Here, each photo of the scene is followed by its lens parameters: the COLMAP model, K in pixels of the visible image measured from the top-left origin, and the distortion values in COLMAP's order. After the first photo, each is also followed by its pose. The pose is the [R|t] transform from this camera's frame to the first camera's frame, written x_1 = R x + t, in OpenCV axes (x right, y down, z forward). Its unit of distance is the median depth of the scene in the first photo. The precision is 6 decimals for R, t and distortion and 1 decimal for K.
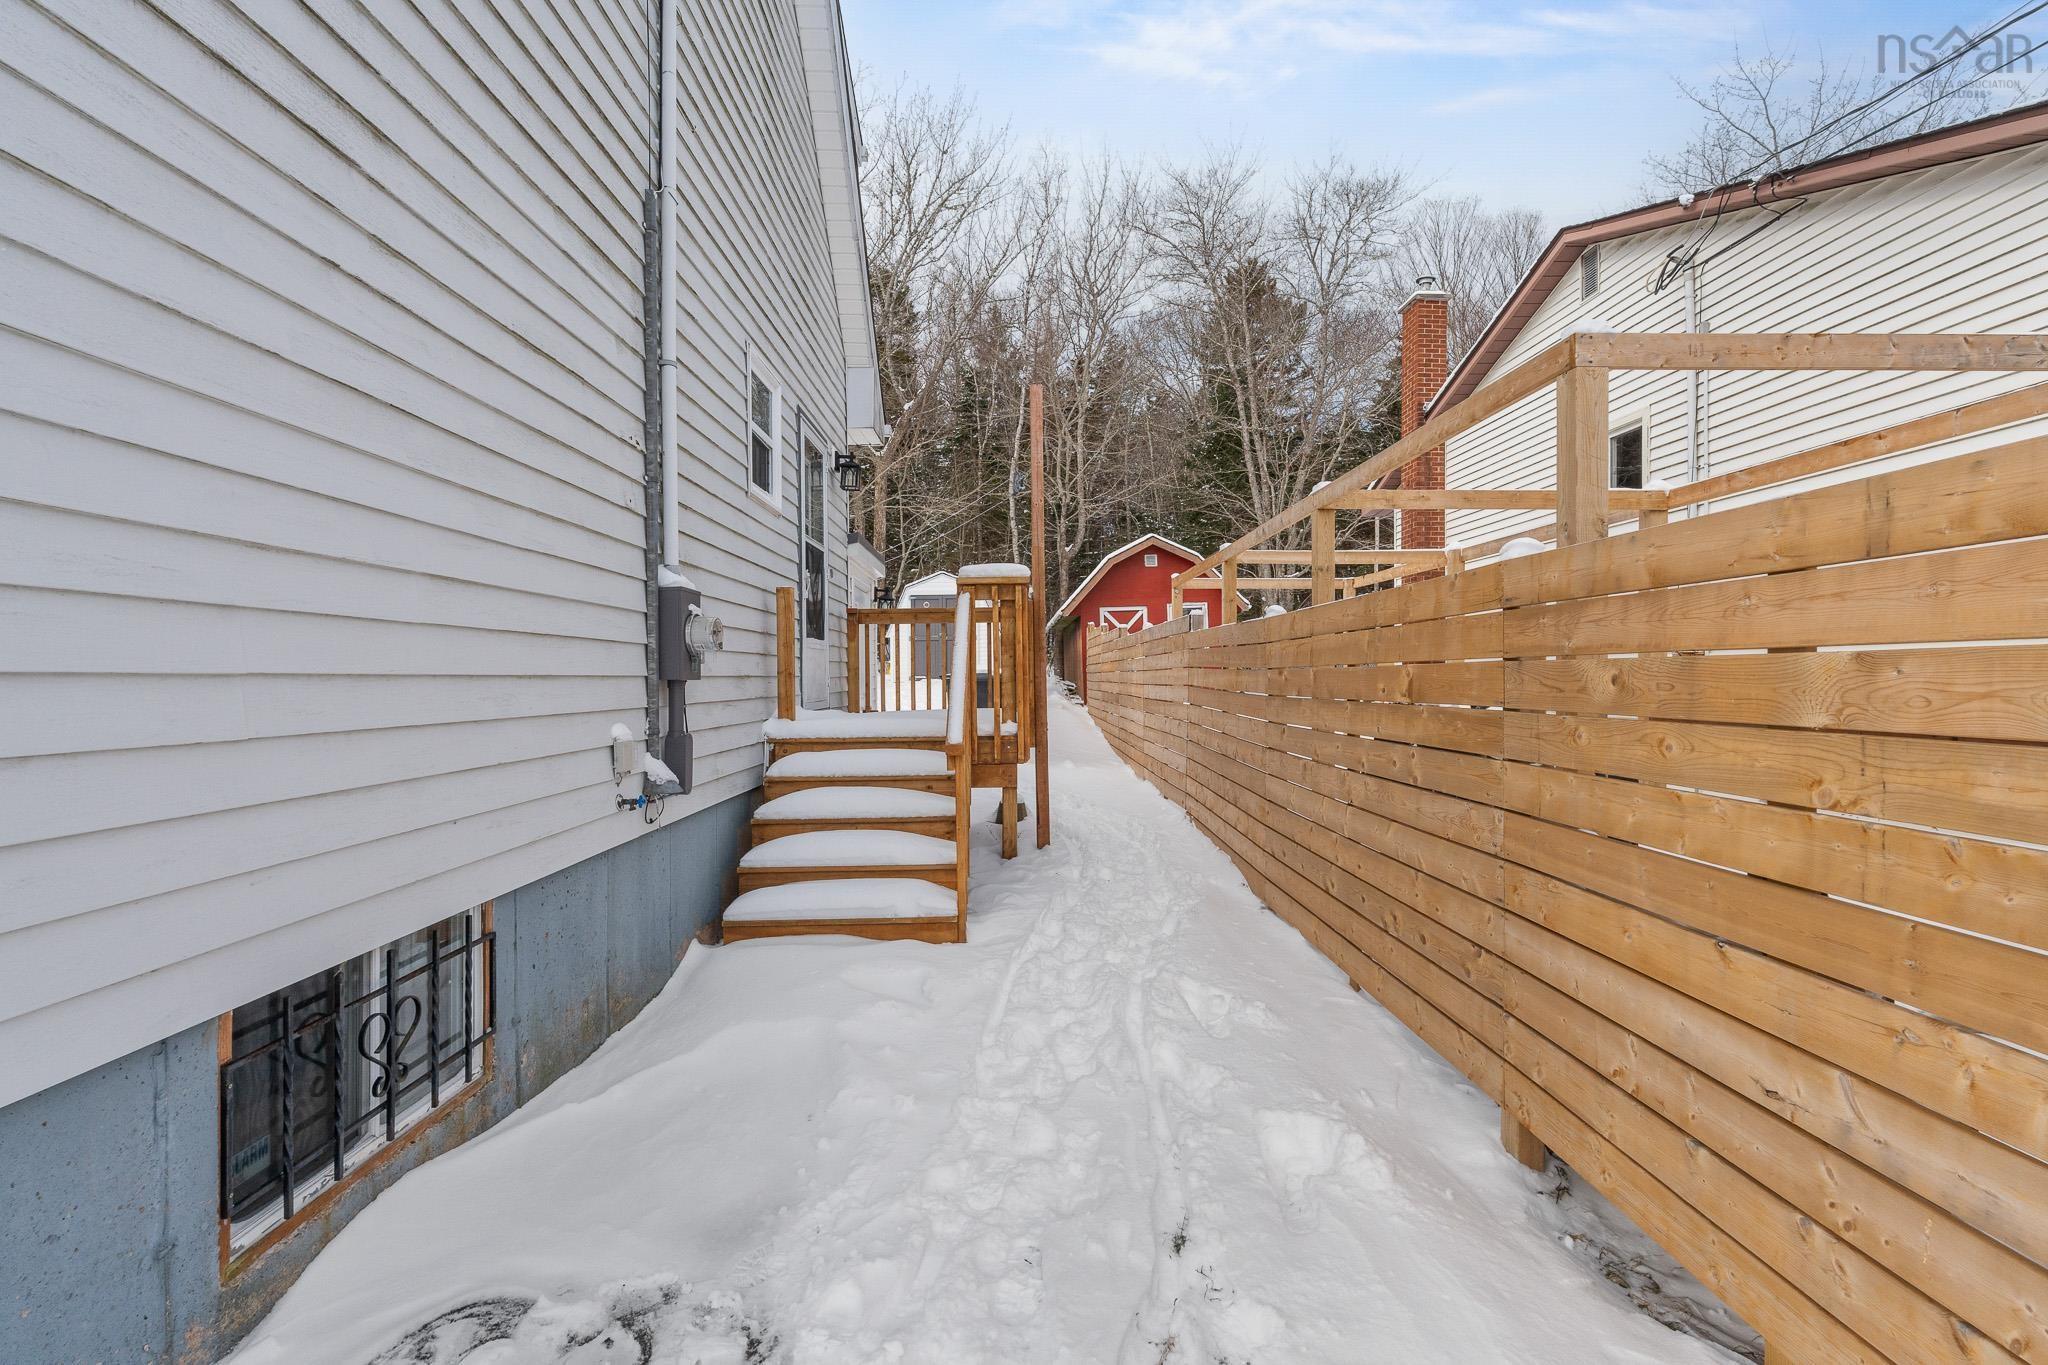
lens RADIAL K [[968.1, 0, 1024.0], [0, 968.1, 682.5], [0, 0, 1]] dist [-0.001252, -0.000539]
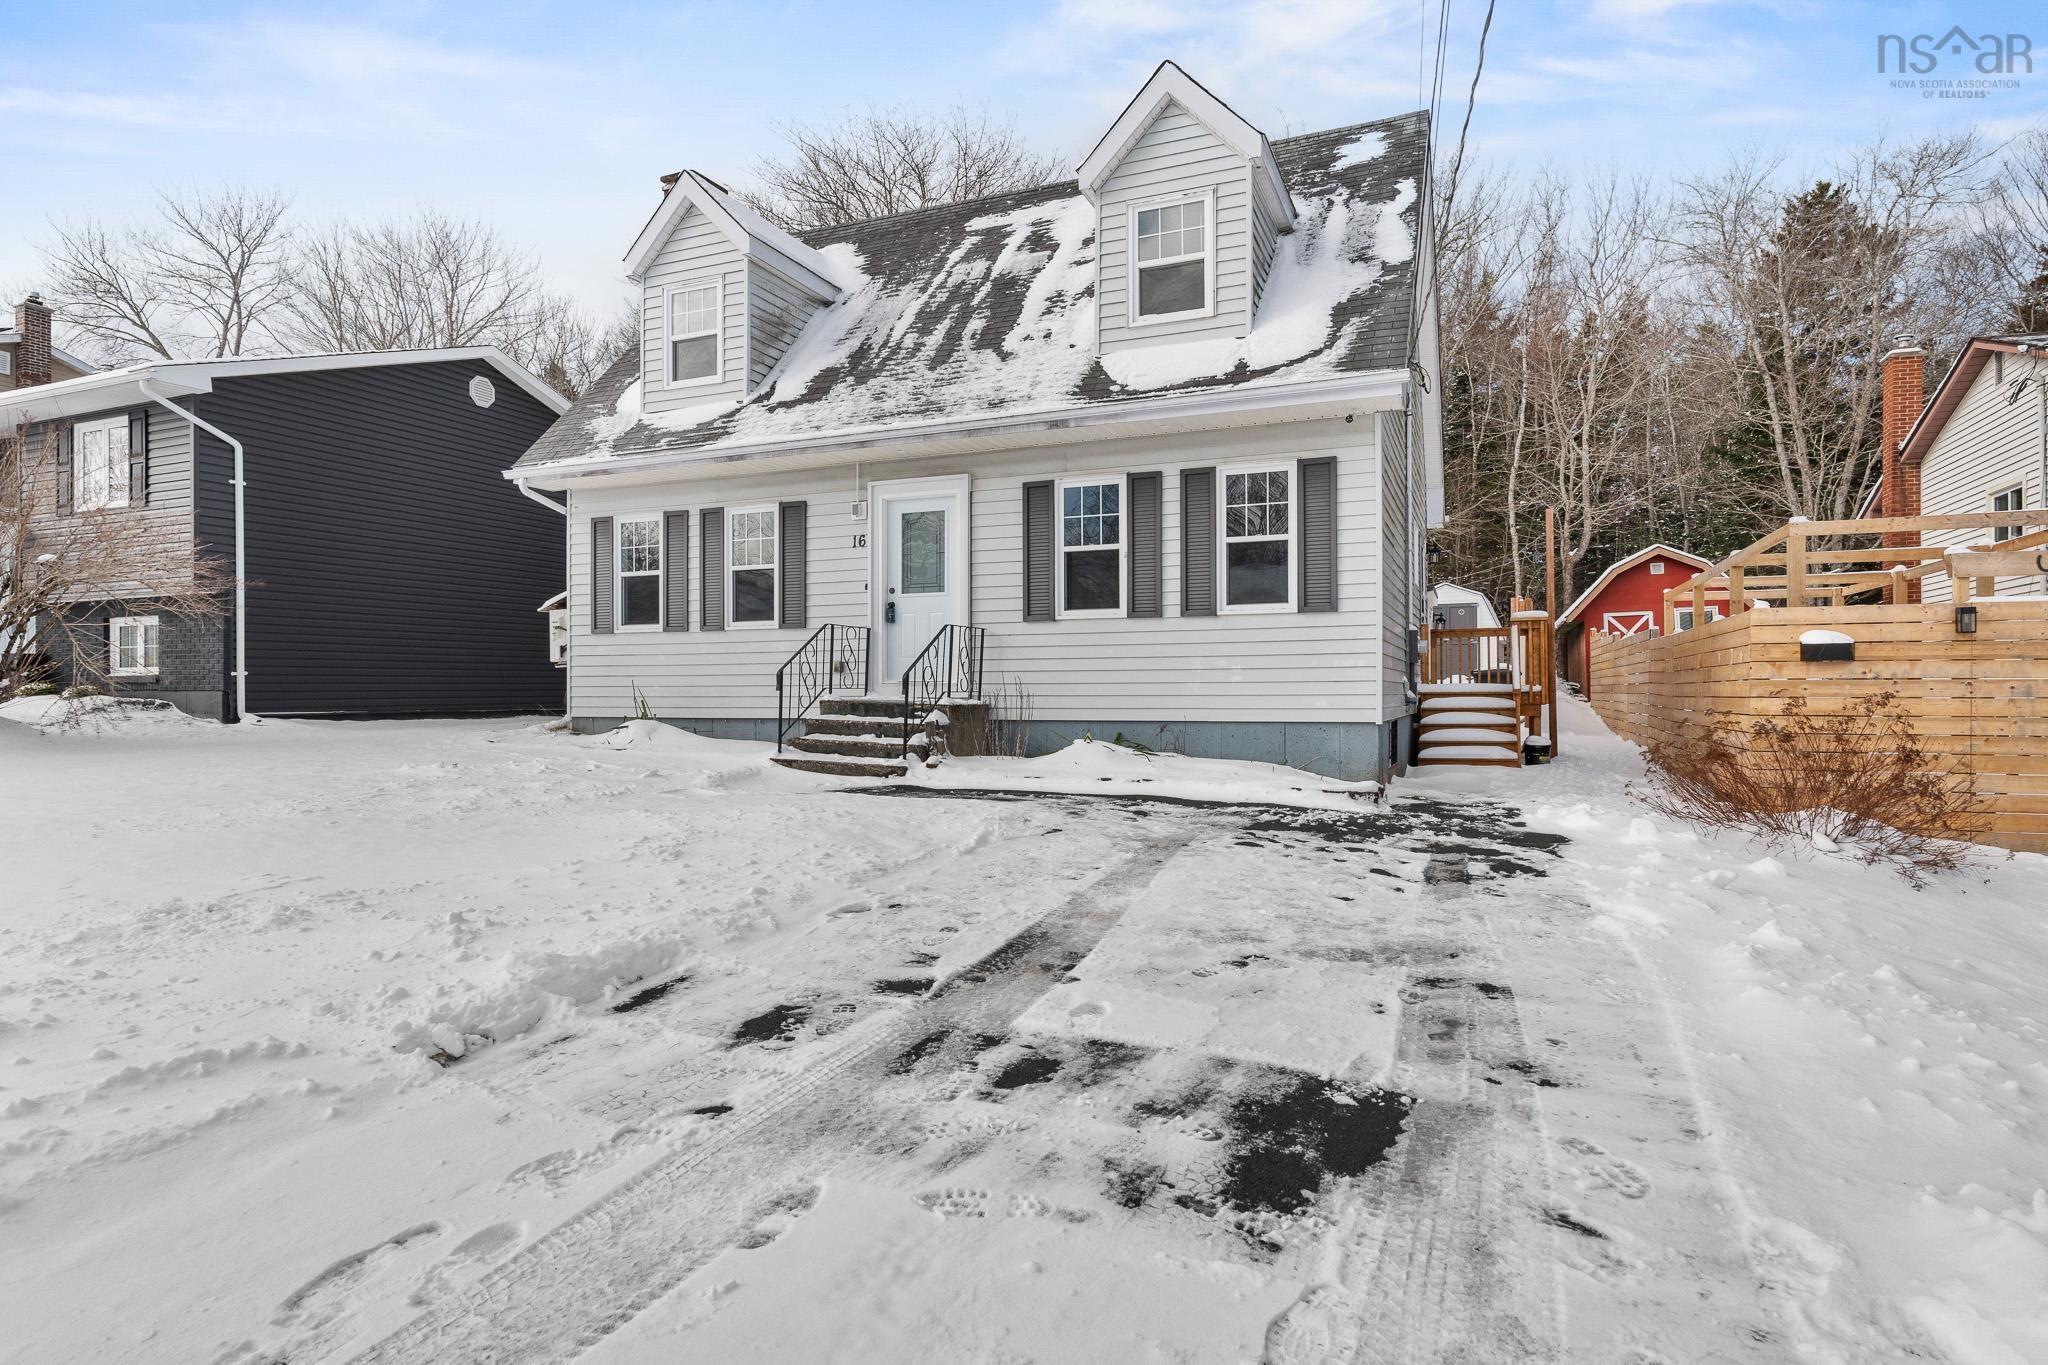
lens RADIAL K [[1114.4, 0, 1024.0], [0, 1114.4, 682.5], [0, 0, 1]] dist [0.000215, -0.000215]
pose [[0.915457, -0.001245, -0.402413, -0.015690], [-0.002998, 0.999946, -0.009915, 0.015976], [0.402404, 0.010283, 0.915405, -0.434867]]
